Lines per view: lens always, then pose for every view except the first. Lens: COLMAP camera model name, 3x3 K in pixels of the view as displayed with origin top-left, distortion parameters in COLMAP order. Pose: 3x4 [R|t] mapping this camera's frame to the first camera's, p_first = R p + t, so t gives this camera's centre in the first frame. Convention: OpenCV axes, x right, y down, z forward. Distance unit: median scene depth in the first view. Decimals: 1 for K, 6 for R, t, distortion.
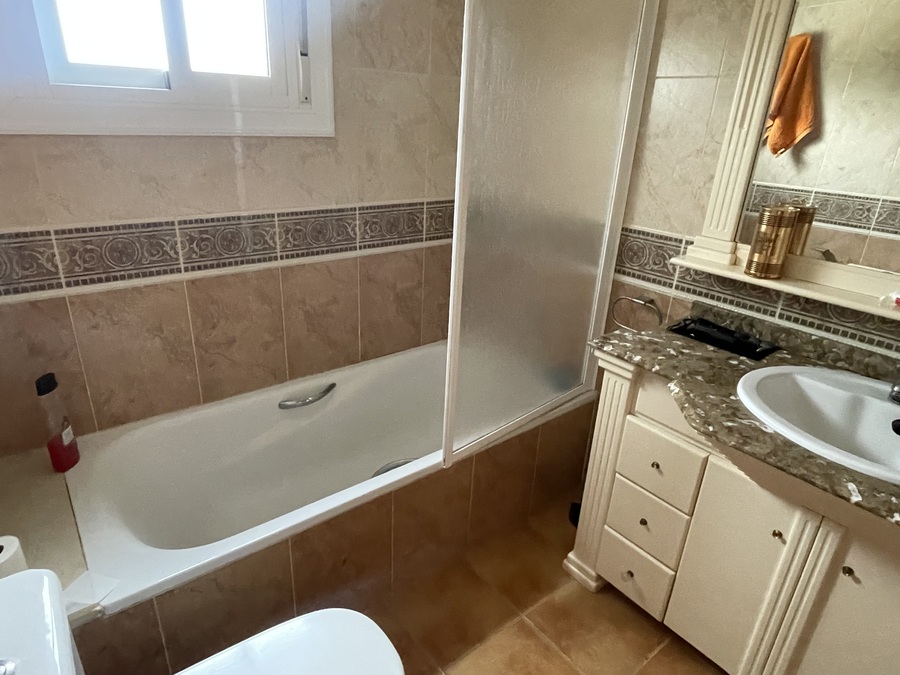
lens RADIAL K [[542.9, 0, 447.8], [0, 542.9, 339.6], [0, 0, 1]] dist [-0.002869, -0.003405]
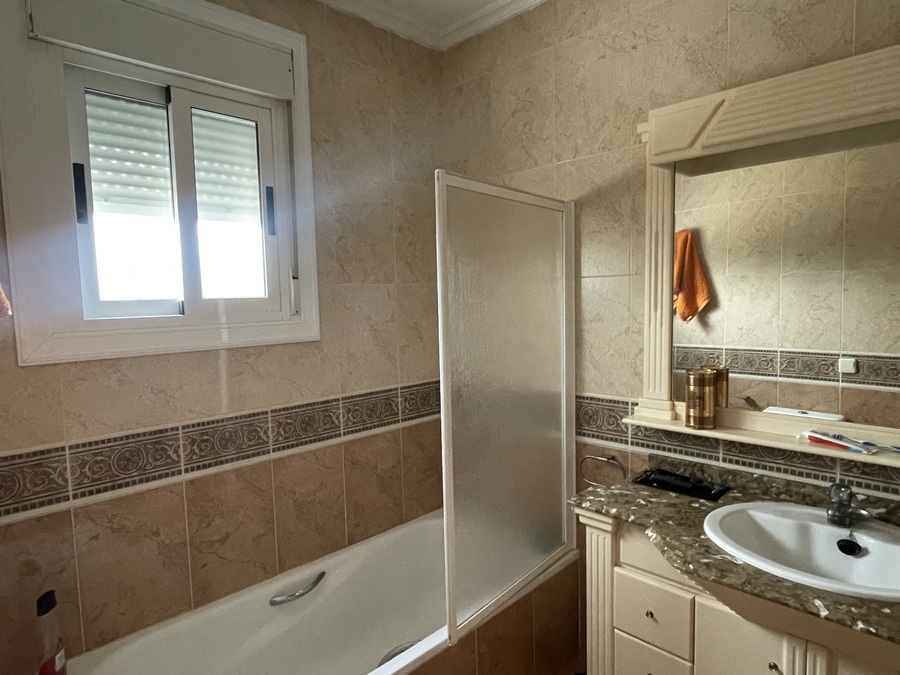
lens RADIAL K [[542.9, 0, 447.9], [0, 542.9, 337.6], [0, 0, 1]] dist [-0.002869, -0.003405]
pose [[0.991436, -0.074988, 0.106918, -0.072958], [0.104636, 0.946010, -0.306785, 0.003383], [-0.078141, 0.315345, 0.945755, -0.128126]]
